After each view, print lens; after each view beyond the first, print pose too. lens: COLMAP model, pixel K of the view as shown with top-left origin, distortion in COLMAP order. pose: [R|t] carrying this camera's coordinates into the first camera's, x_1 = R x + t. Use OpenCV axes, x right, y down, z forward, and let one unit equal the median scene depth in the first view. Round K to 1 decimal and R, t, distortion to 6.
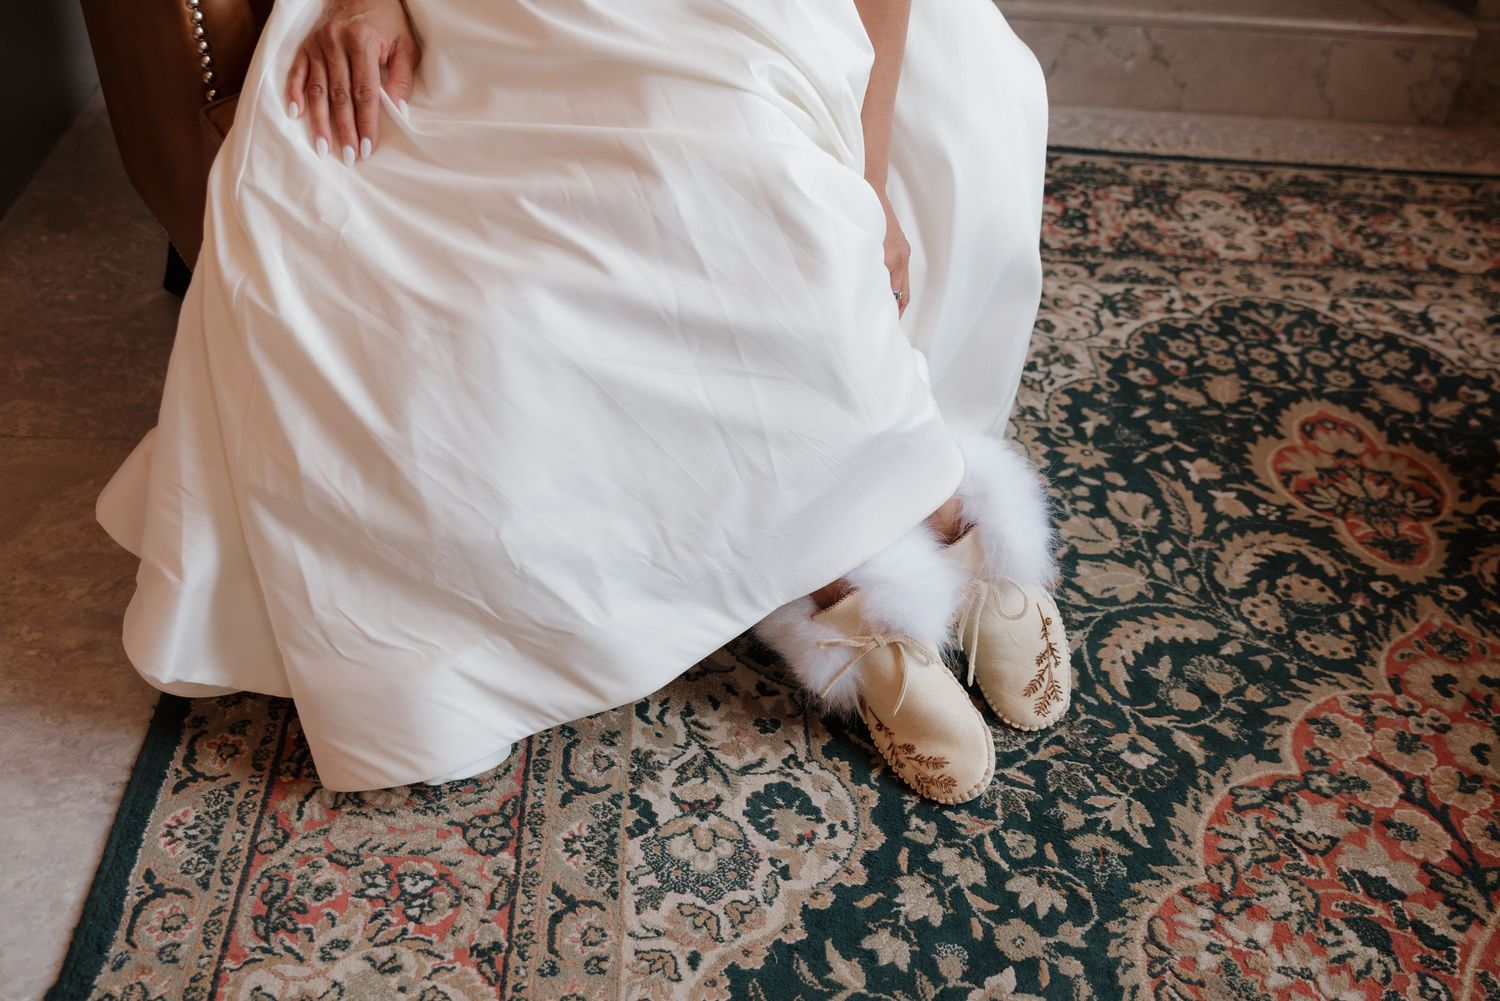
lens RADIAL K [[1595.2, 0, 757.7], [0, 1595.2, 504.6], [0, 0, 1]] dist [0.018054, 0.000000]
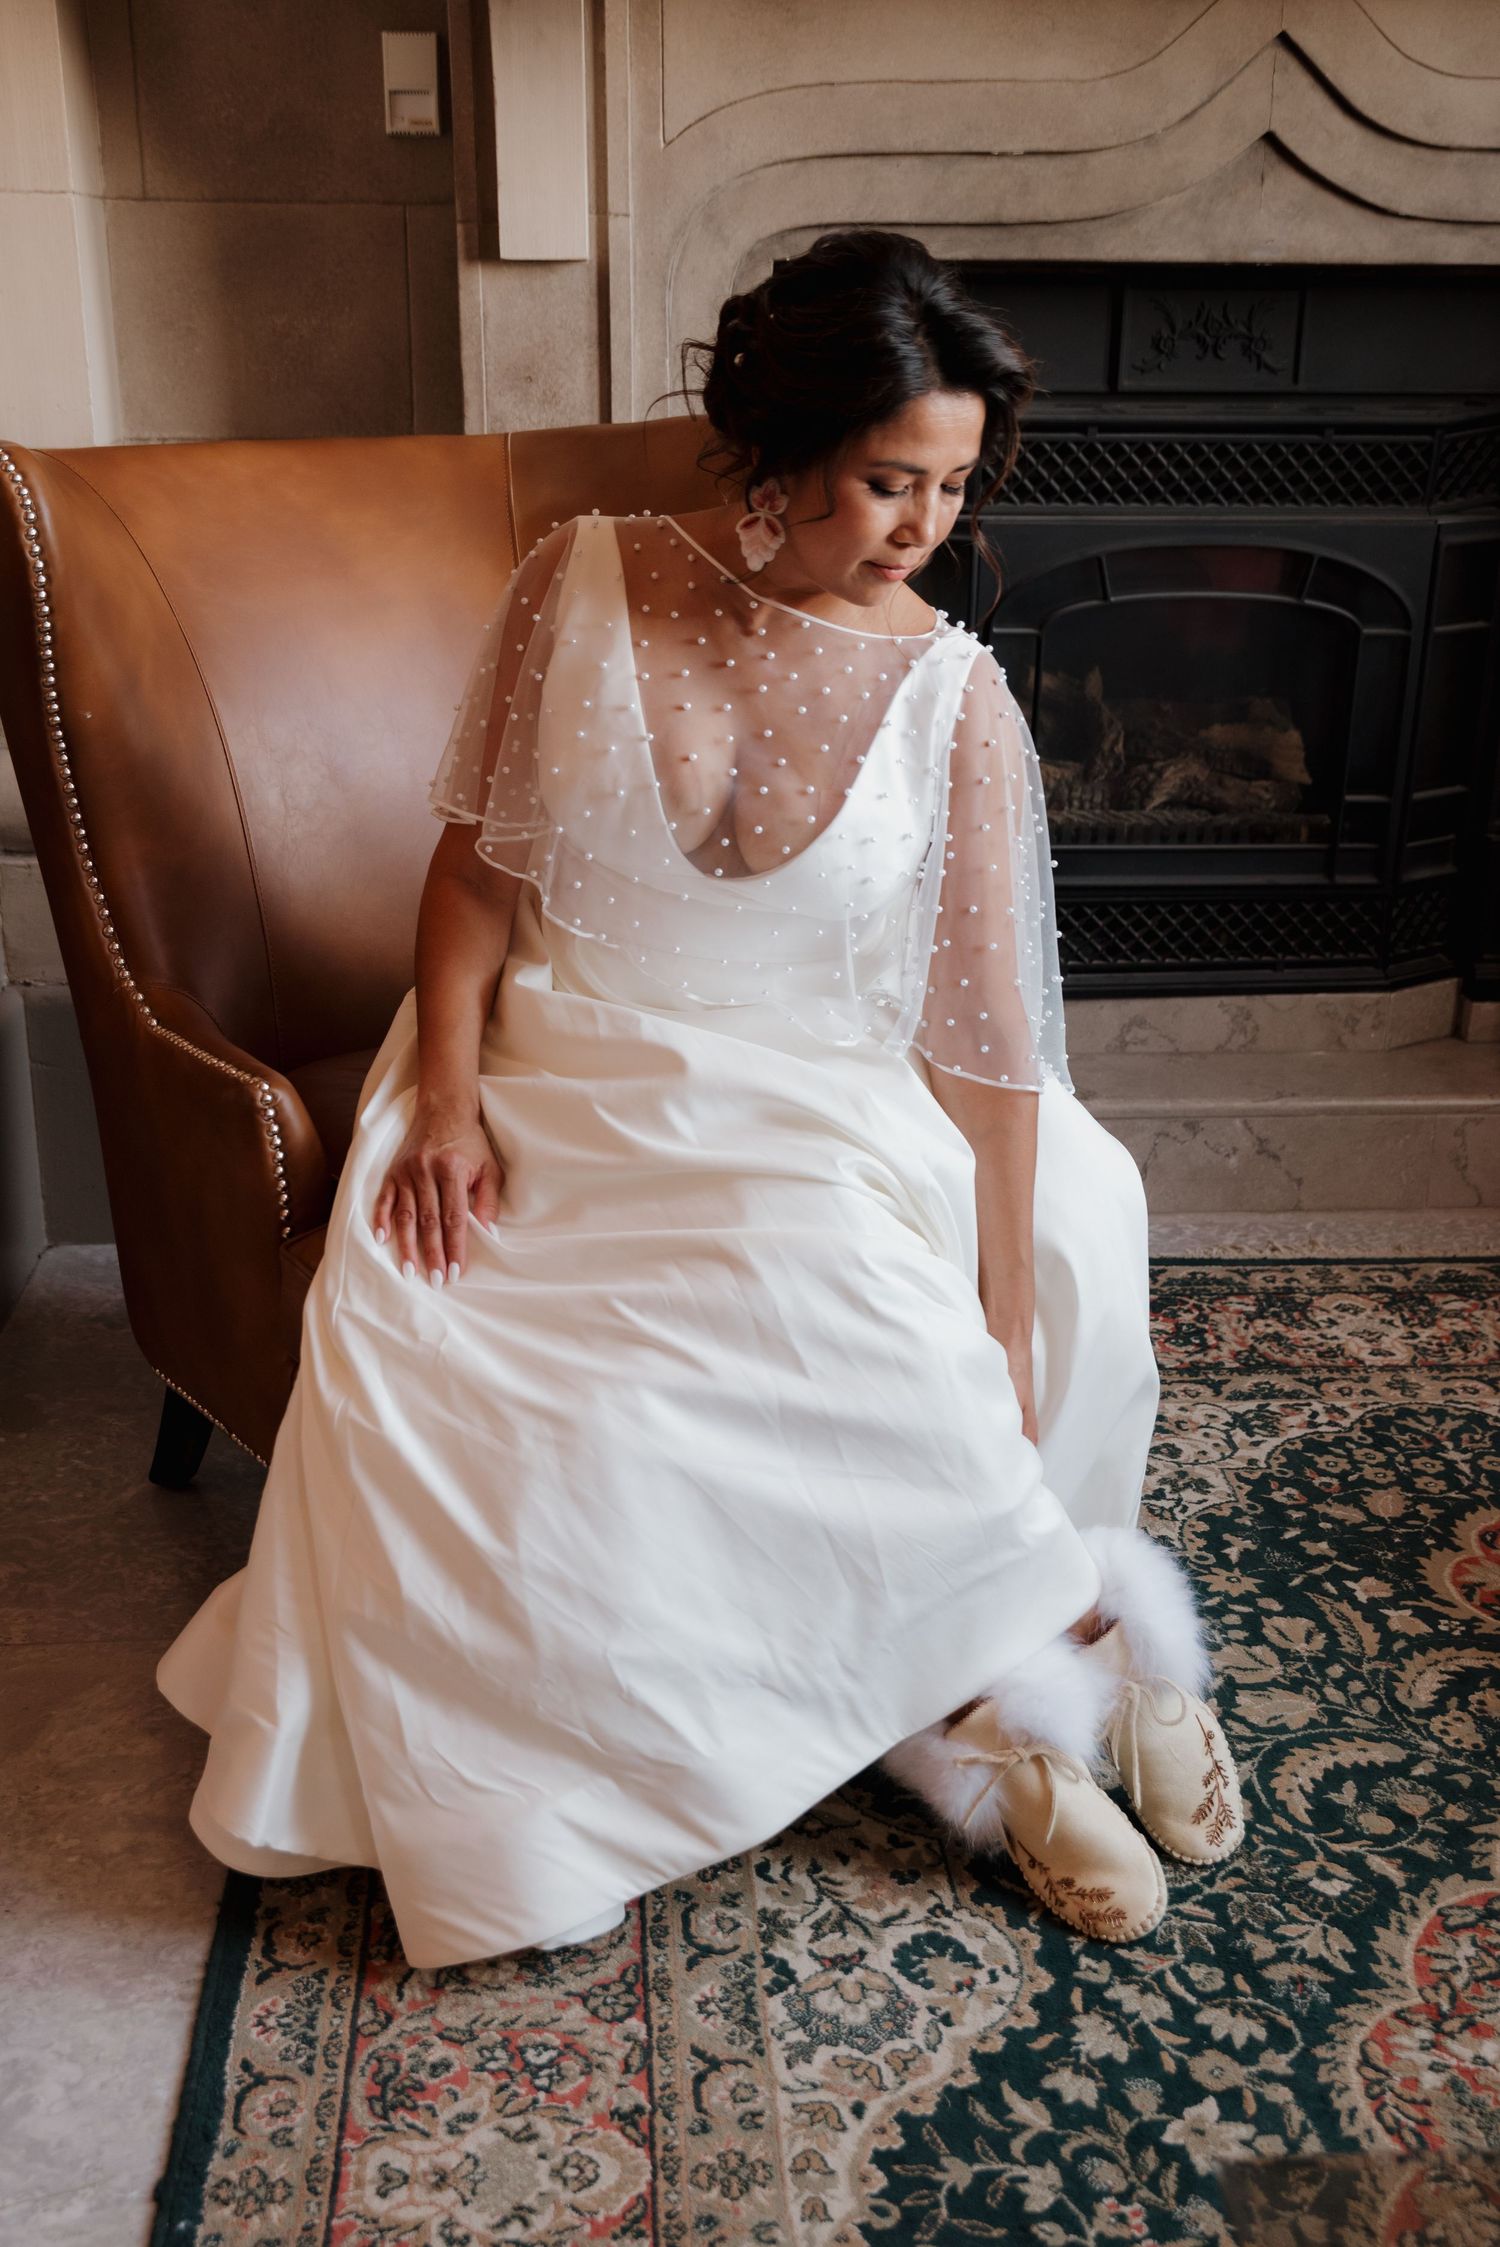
lens RADIAL K [[2389.6, 0, 745.8], [0, 2389.6, 1131.6], [0, 0, 1]] dist [0.018054, 0.000000]
pose [[0.997167, -0.074712, 0.008773, -0.066230], [0.073744, 0.947847, -0.310076, 0.159186], [0.014851, 0.309844, 0.950671, -0.407942]]
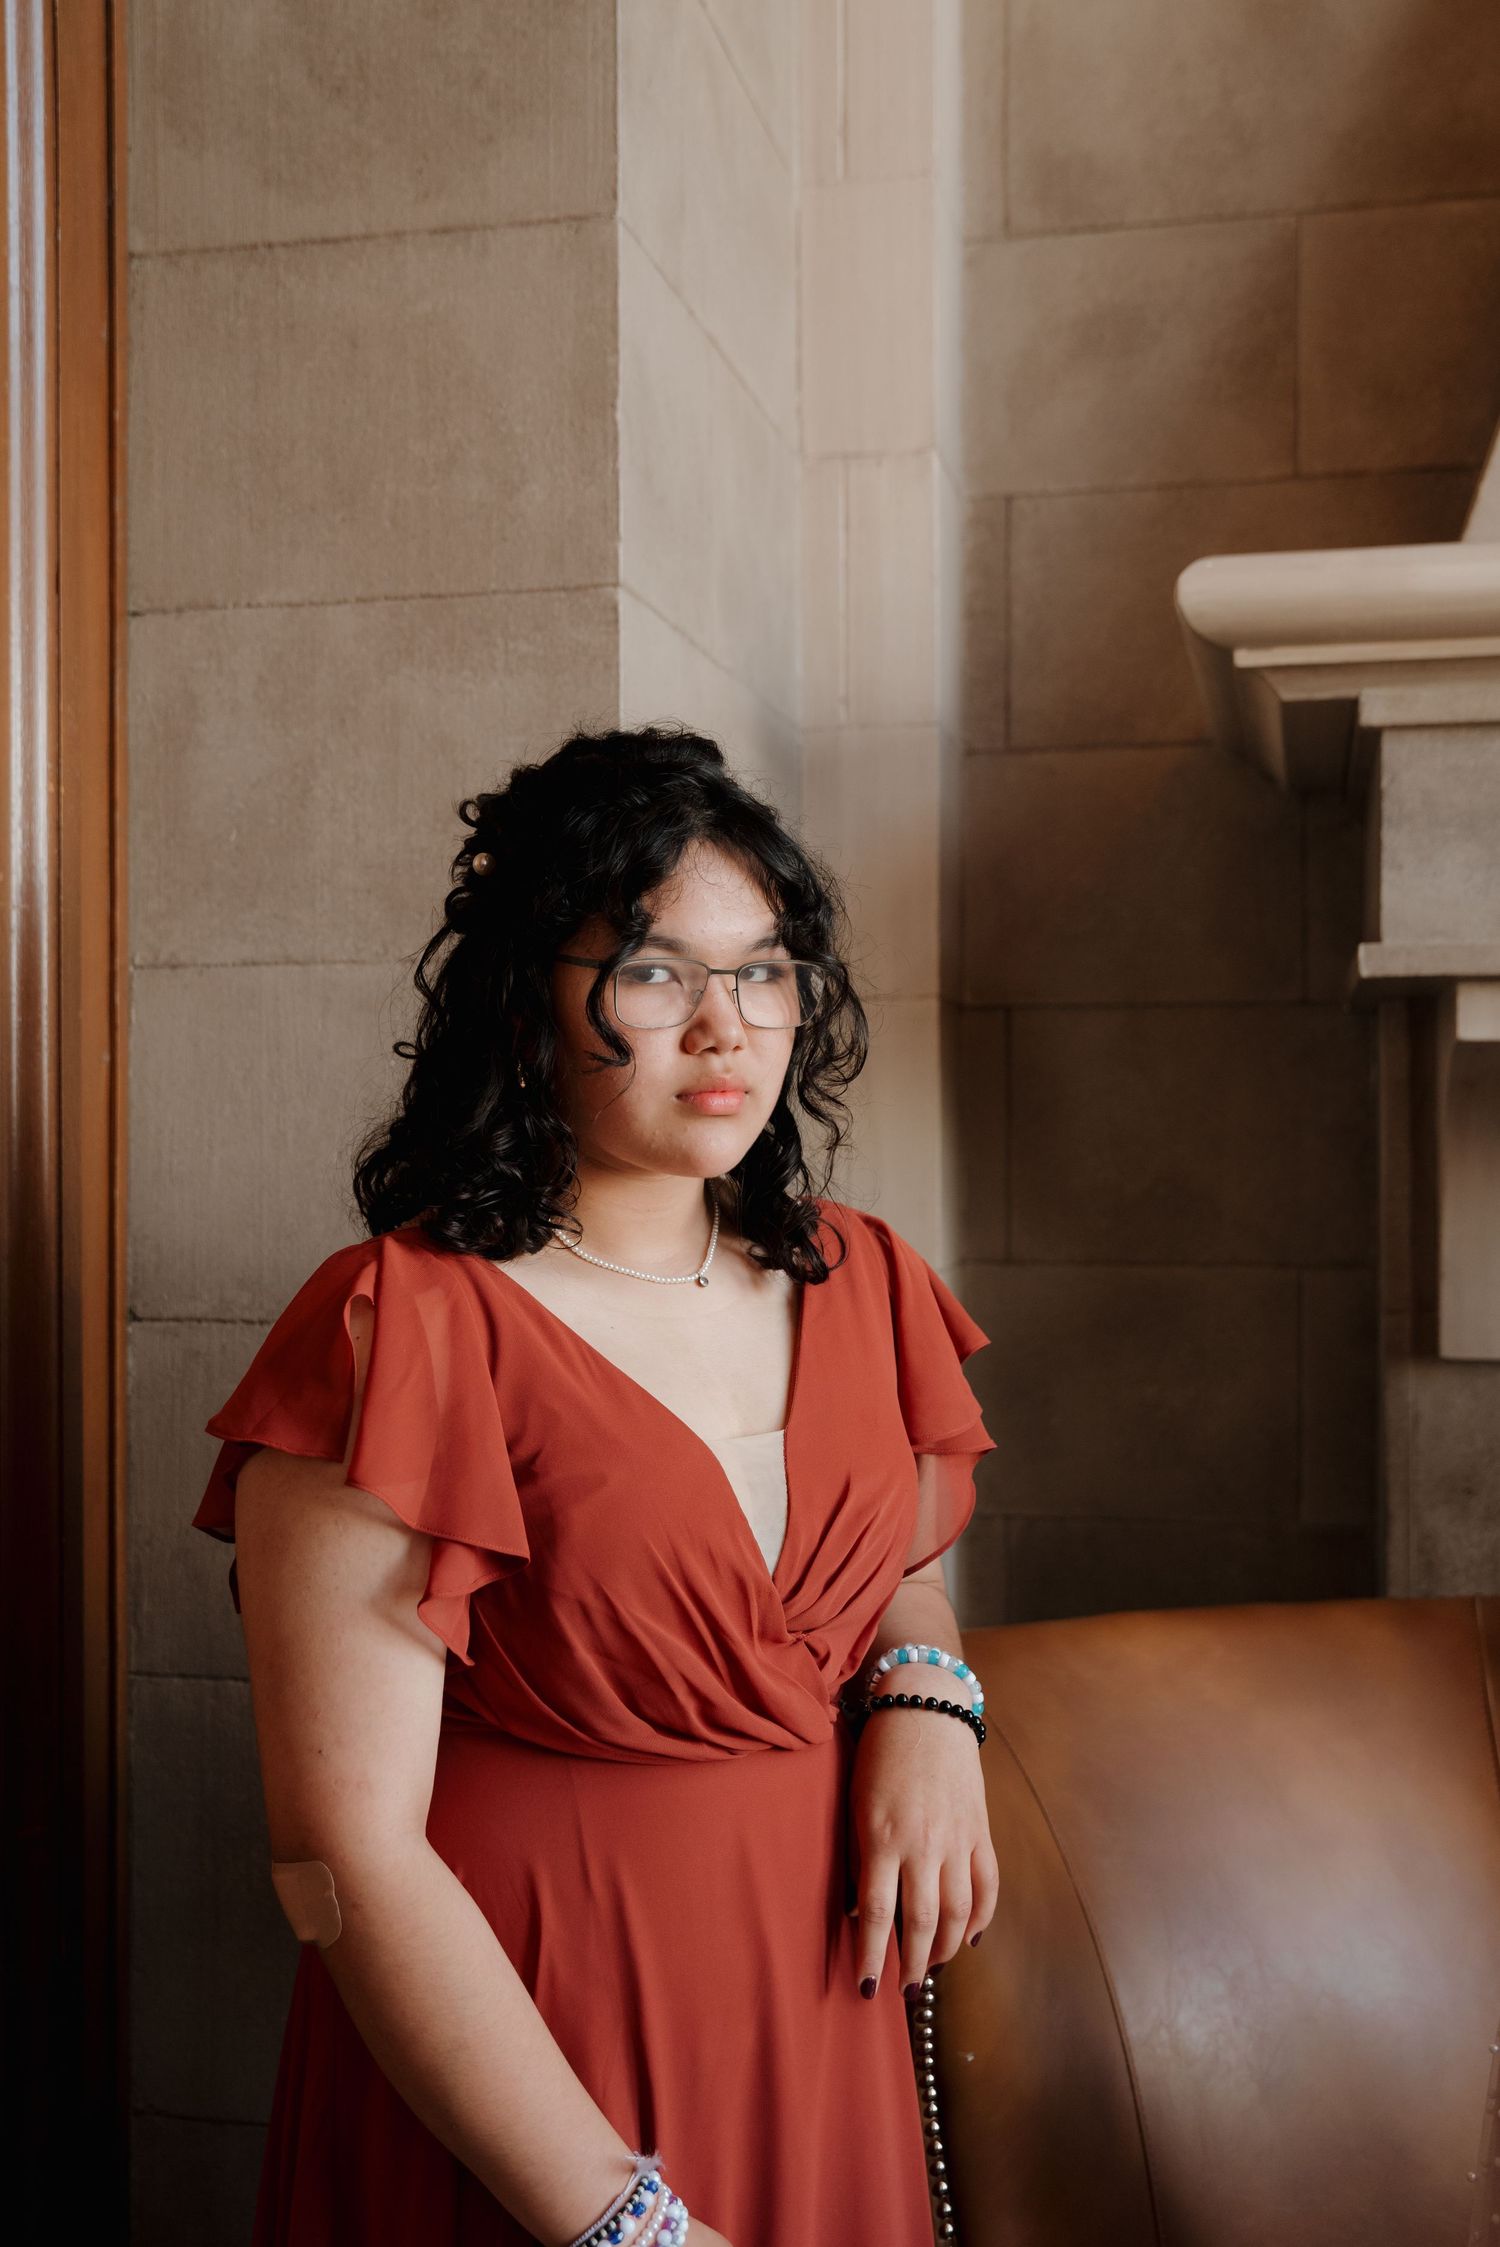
lens RADIAL K [[2389.6, 0, 753.9], [0, 2389.6, 1118.7], [0, 0, 1]] dist [0.018054, 0.000000]
pose [[0.964928, -0.076027, -0.251263, -0.232541], [-0.096667, 0.786982, -0.609357, -0.250853], [0.244067, 0.612274, 0.752032, -0.194238]]
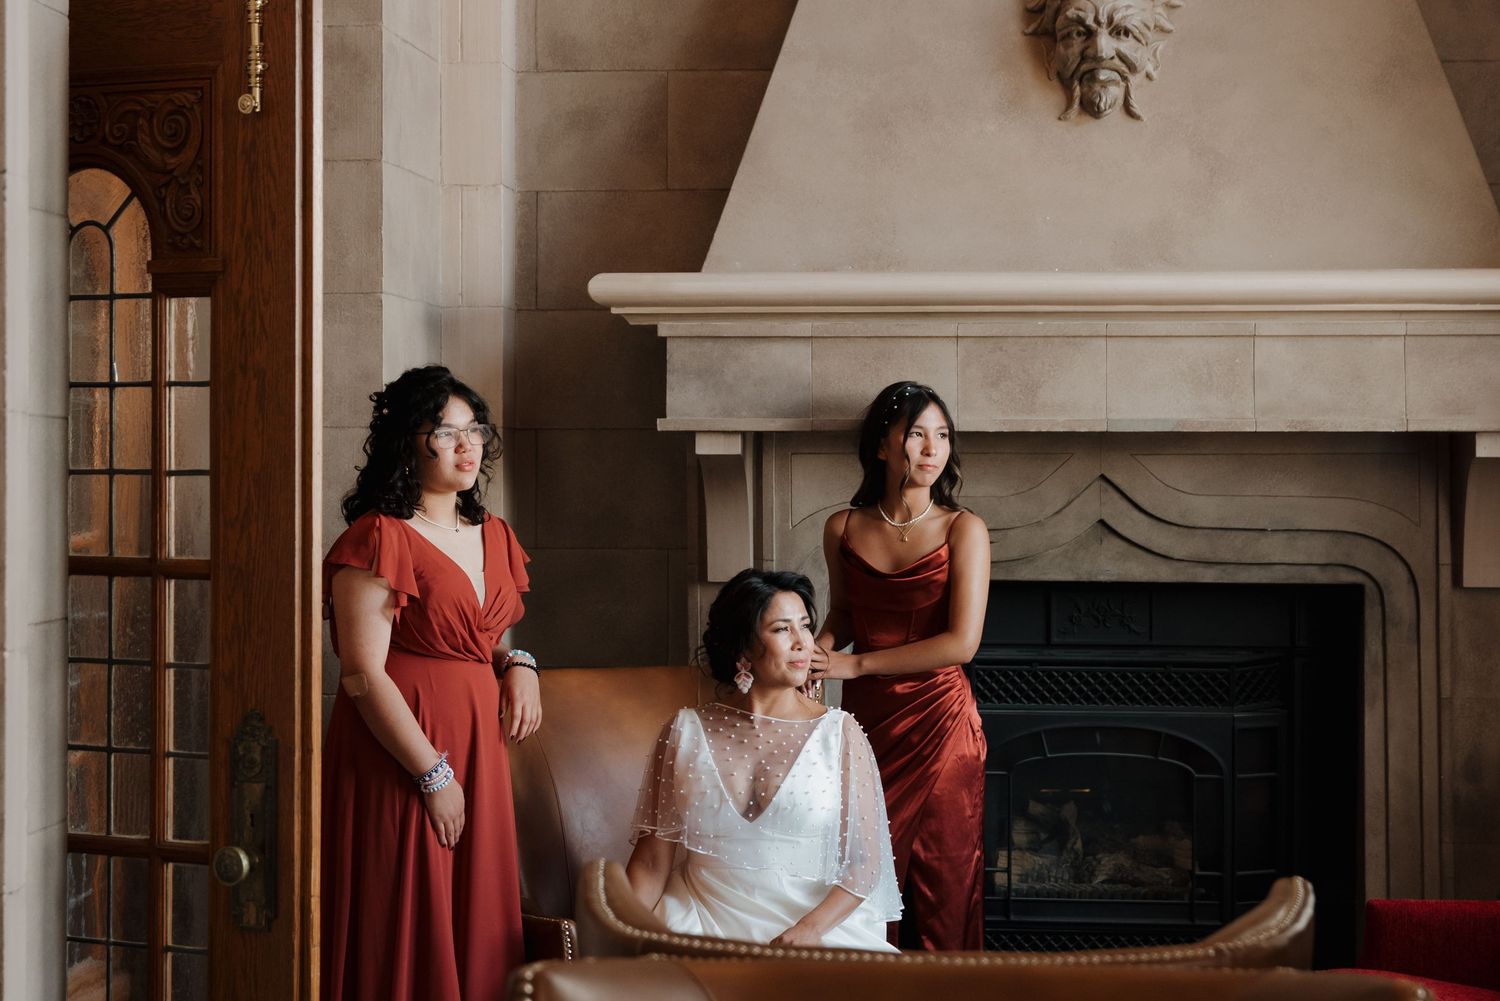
lens RADIAL K [[3204.1, 0, 719.1], [0, 3204.1, 399.4], [0, 0, 1]] dist [0.075028, 0.000000]
pose [[0.989319, -0.075912, -0.124441, 0.525484], [-0.019564, 0.776823, -0.629415, 2.020423], [0.144449, 0.625126, 0.767041, -3.108424]]
